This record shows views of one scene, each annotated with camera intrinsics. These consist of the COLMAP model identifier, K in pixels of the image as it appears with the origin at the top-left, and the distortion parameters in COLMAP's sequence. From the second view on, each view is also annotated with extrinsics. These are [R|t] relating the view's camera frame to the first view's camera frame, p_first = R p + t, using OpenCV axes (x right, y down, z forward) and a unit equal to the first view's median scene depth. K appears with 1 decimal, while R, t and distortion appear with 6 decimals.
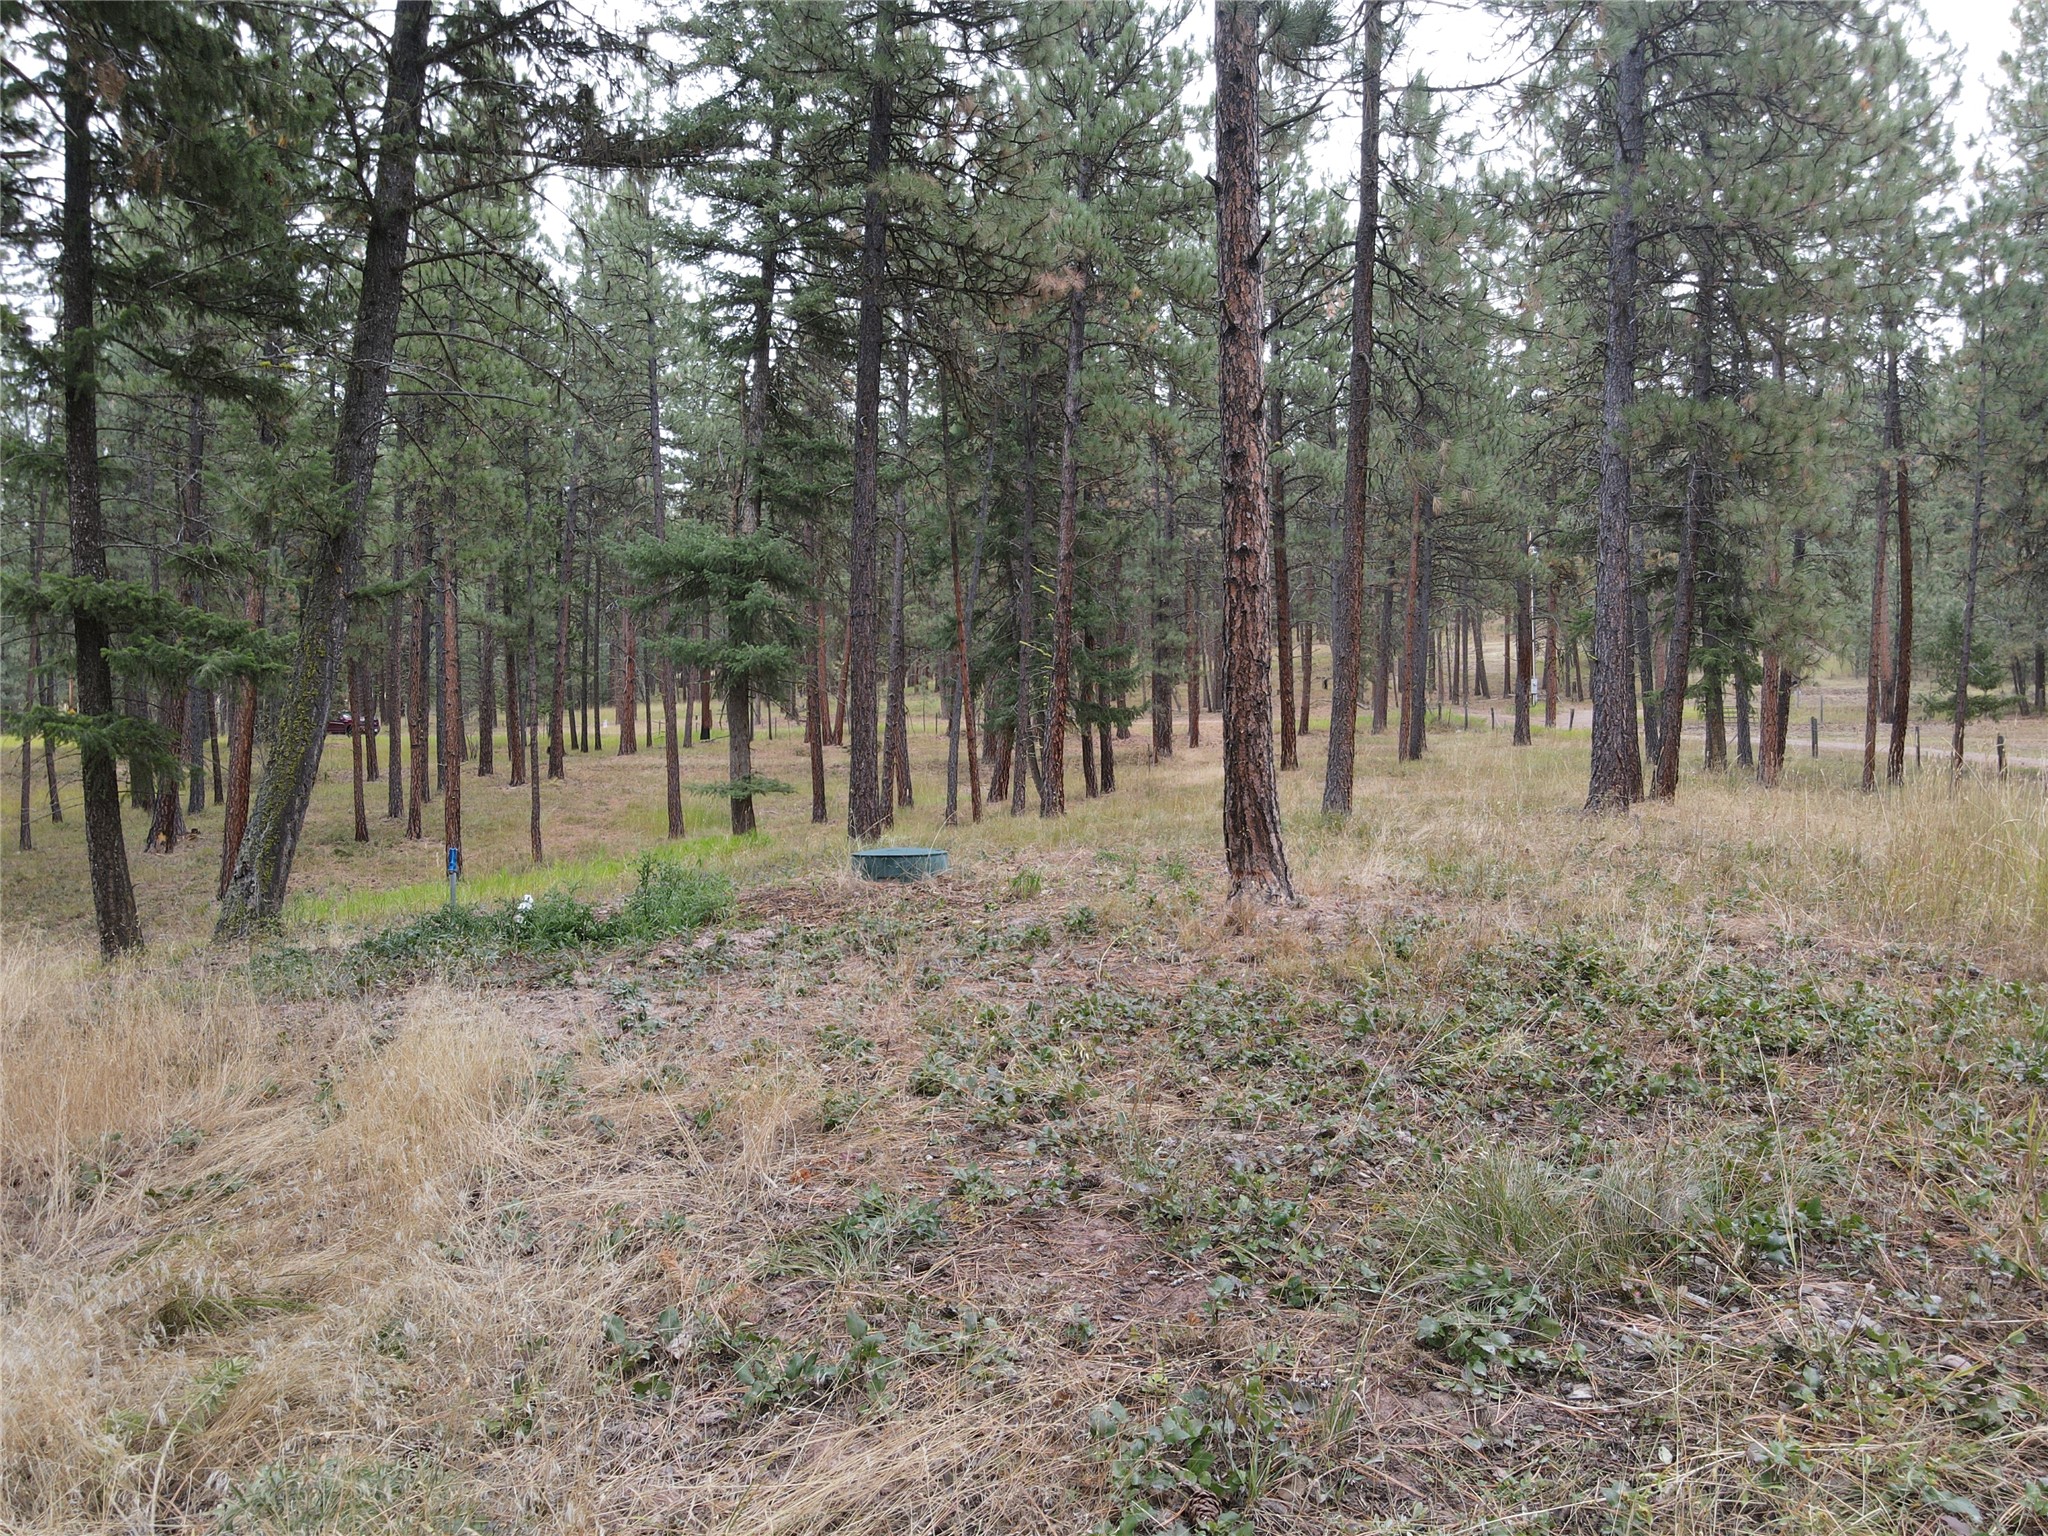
lens RADIAL K [[1475.0, 0, 1041.0], [0, 1475.0, 761.8], [0, 0, 1]] dist [0.051508, -0.048349]
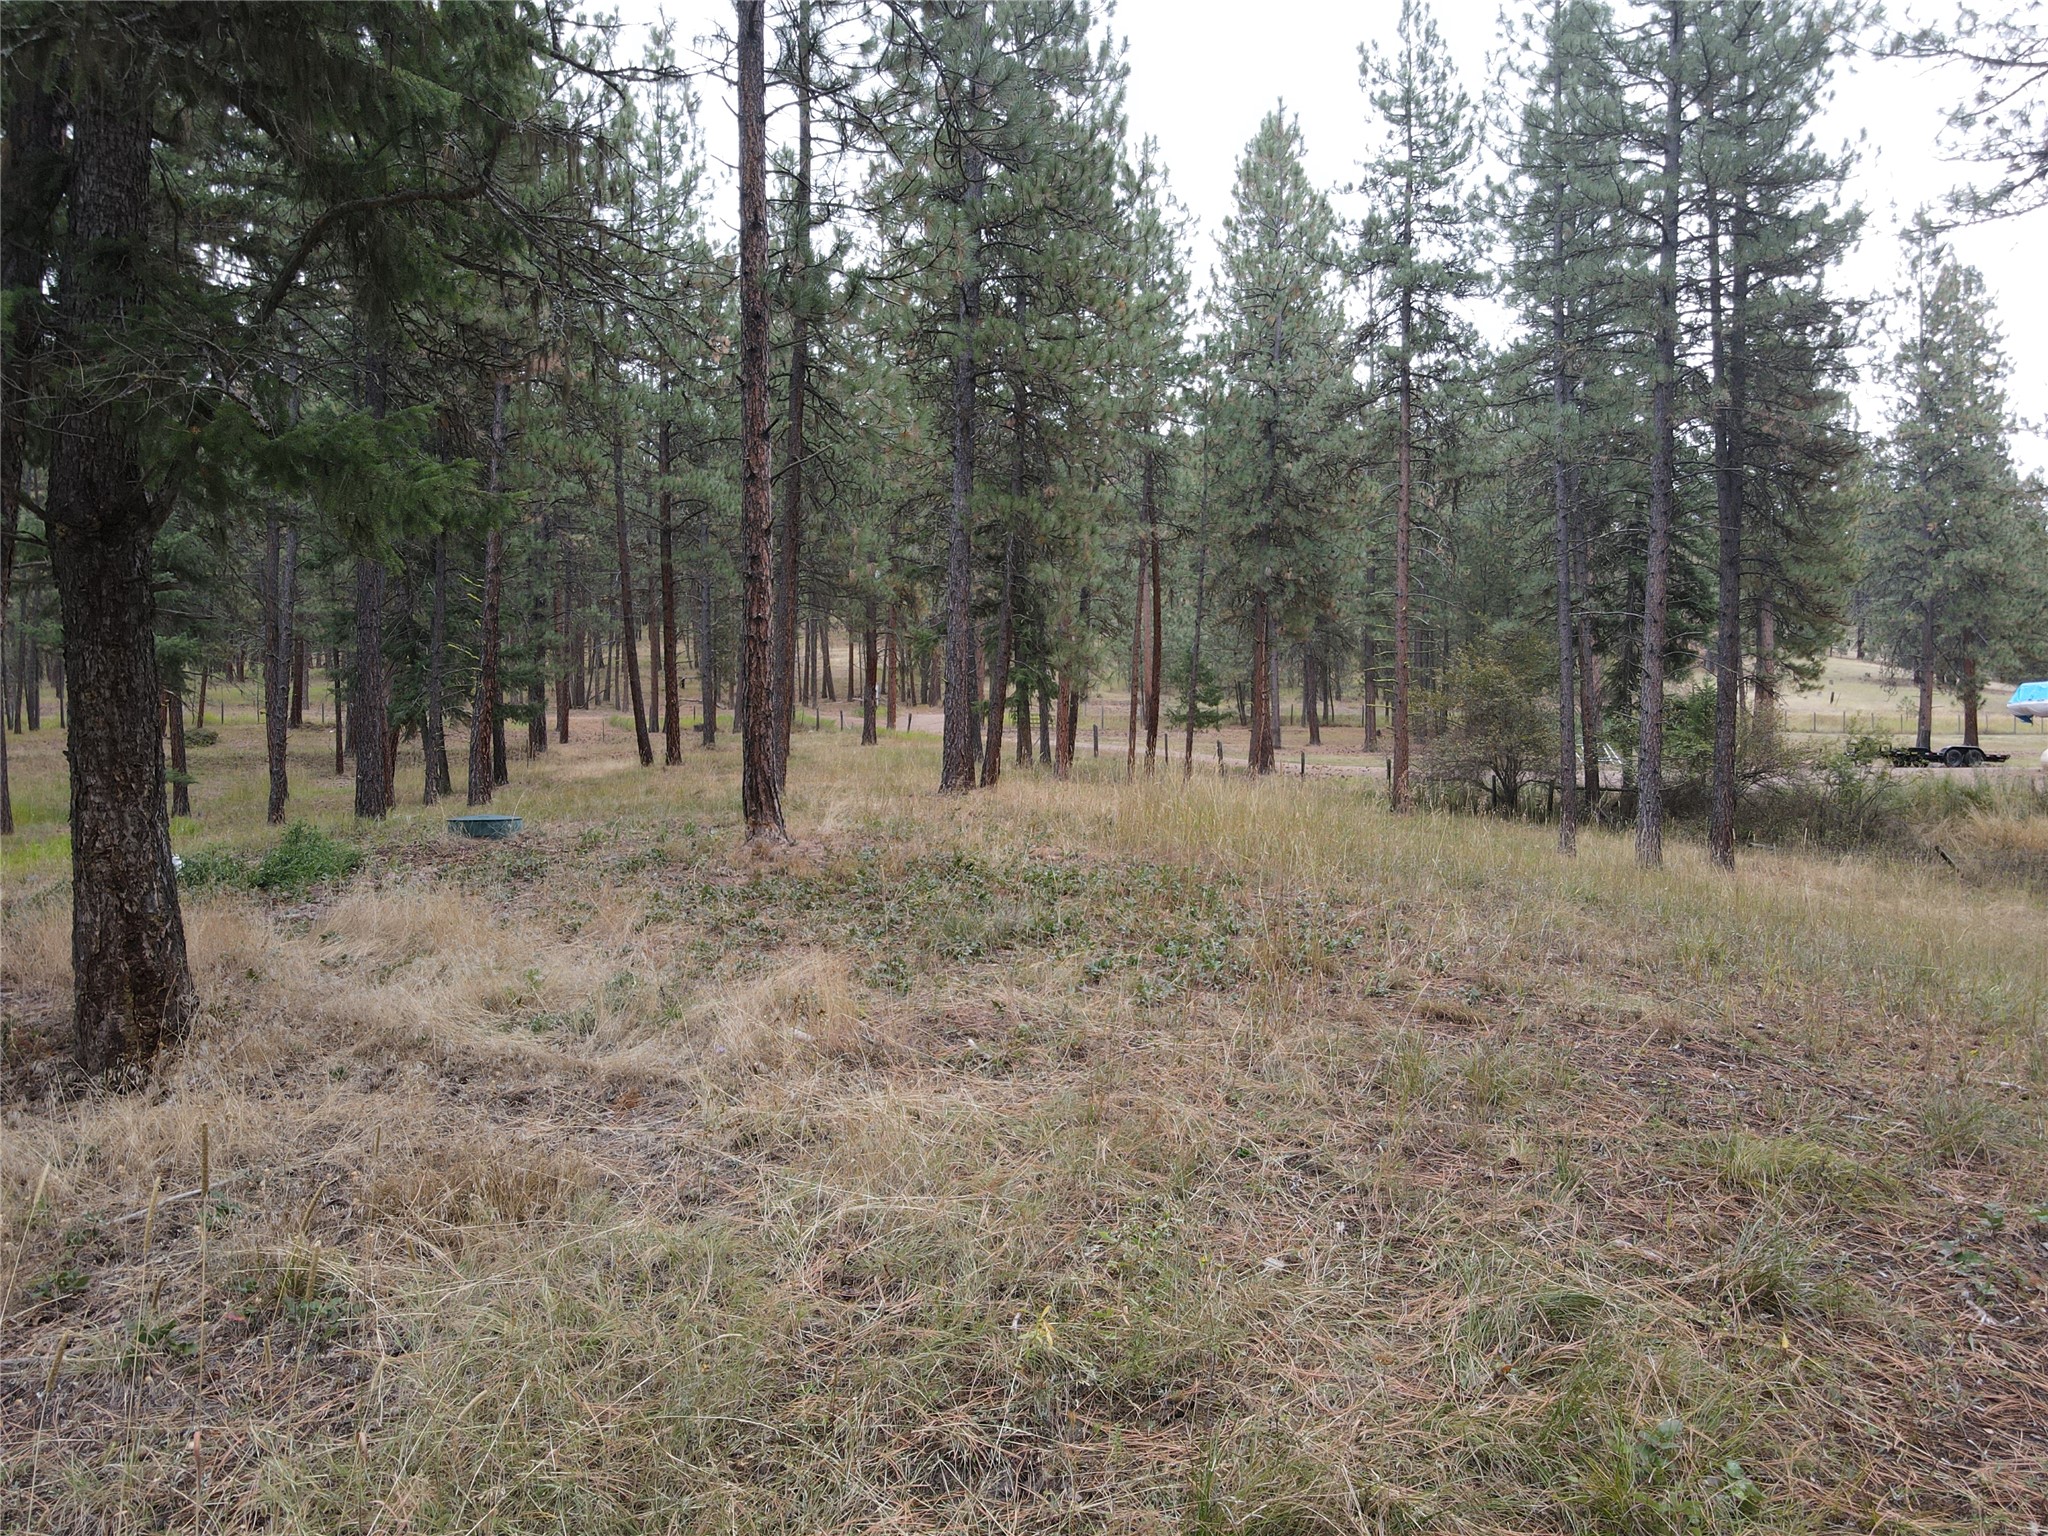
lens RADIAL K [[1475.0, 0, 1015.1], [0, 1475.0, 769.1], [0, 0, 1]] dist [0.051508, -0.048349]
pose [[0.912541, 0.003543, 0.408971, -0.057905], [-0.006189, 0.999968, 0.005147, 0.001567], [-0.408939, -0.007227, 0.912533, -0.122165]]
